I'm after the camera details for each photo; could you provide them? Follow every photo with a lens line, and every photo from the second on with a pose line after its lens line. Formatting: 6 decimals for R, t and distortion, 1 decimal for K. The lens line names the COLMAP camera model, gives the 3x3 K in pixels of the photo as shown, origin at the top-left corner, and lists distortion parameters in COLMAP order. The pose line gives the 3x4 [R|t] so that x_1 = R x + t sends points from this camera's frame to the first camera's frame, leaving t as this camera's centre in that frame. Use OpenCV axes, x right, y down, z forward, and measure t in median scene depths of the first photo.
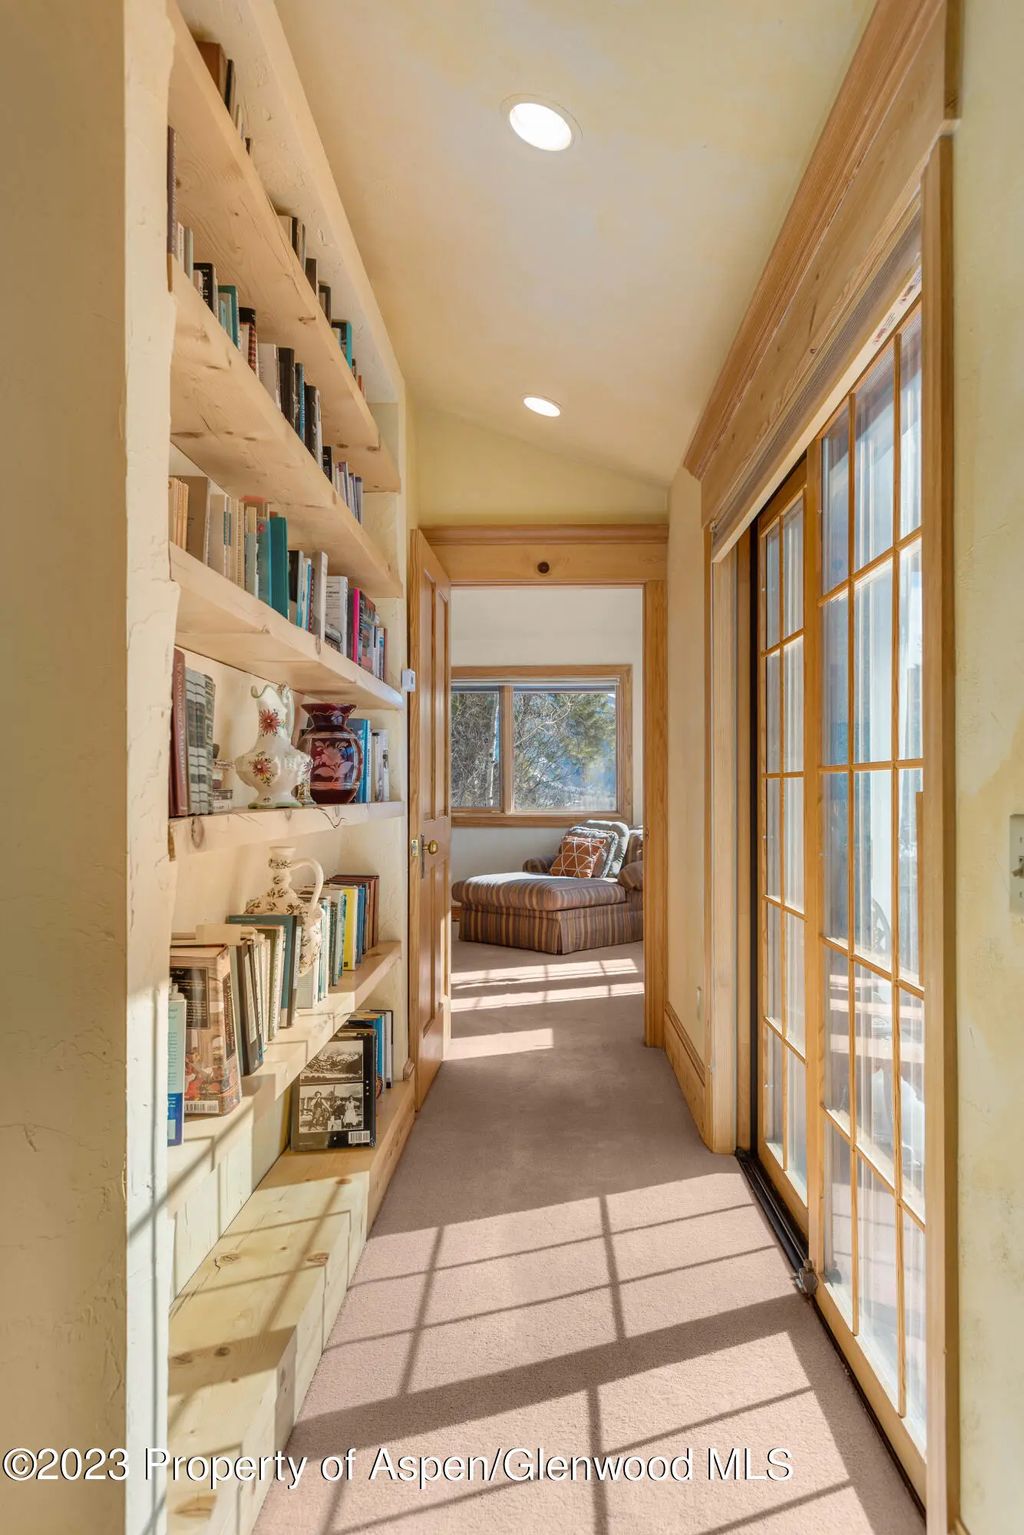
lens RADIAL K [[1046.2, 0, 512.0], [0, 1046.2, 767.5], [0, 0, 1]] dist [0.000129, -0.000014]
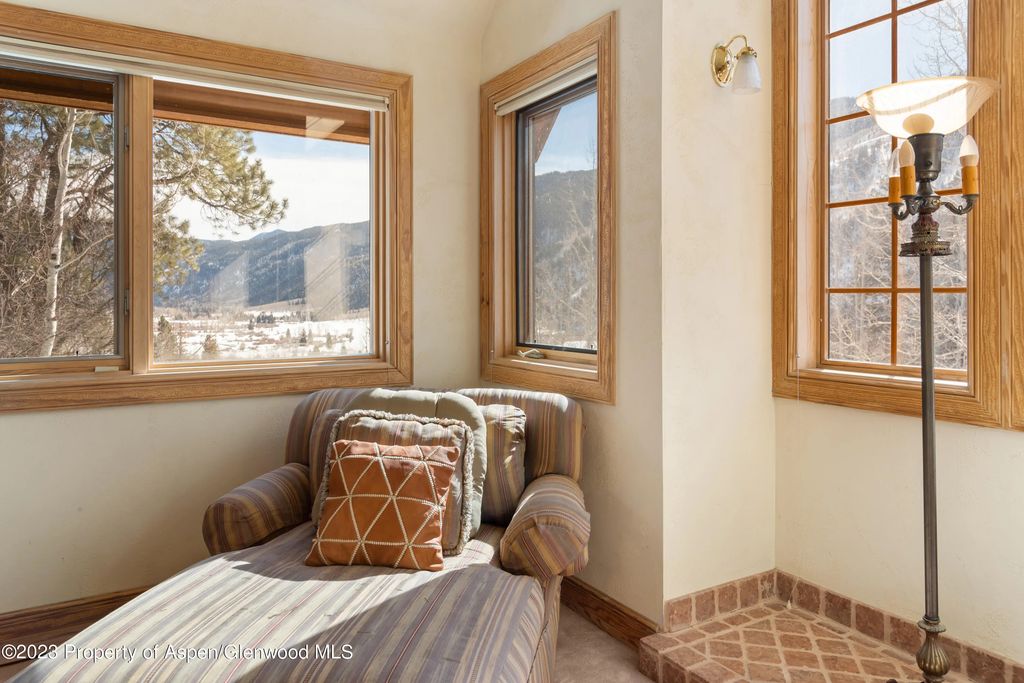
lens RADIAL K [[695.6, 0, 510.8], [0, 695.6, 306.4], [0, 0, 1]] dist [0.005767, 0.001415]
pose [[0.833738, -0.001845, 0.552157, -0.038699], [-0.013988, 0.999603, 0.024462, 0.009107], [-0.551982, -0.028119, 0.833381, 0.759112]]
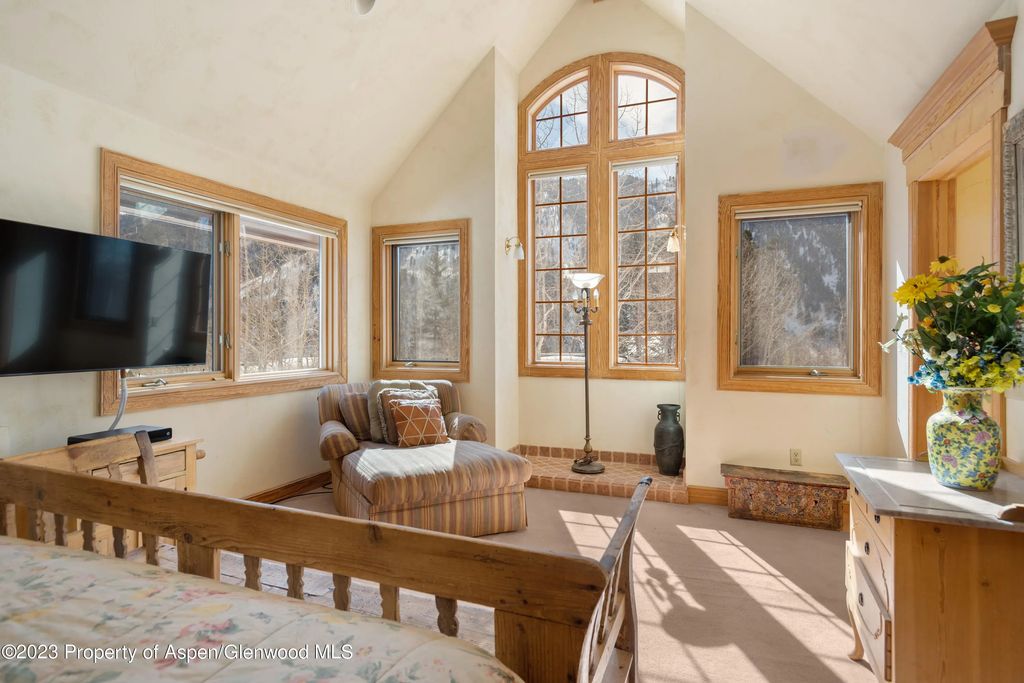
lens RADIAL K [[543.1, 0, 512.0], [0, 543.1, 341.5], [0, 0, 1]] dist [0.000009, 0.000030]
pose [[0.328489, -0.008958, 0.944465, -0.360101], [-0.022941, 0.999584, 0.017459, 0.004739], [-0.944229, -0.027402, 0.328147, 0.758051]]
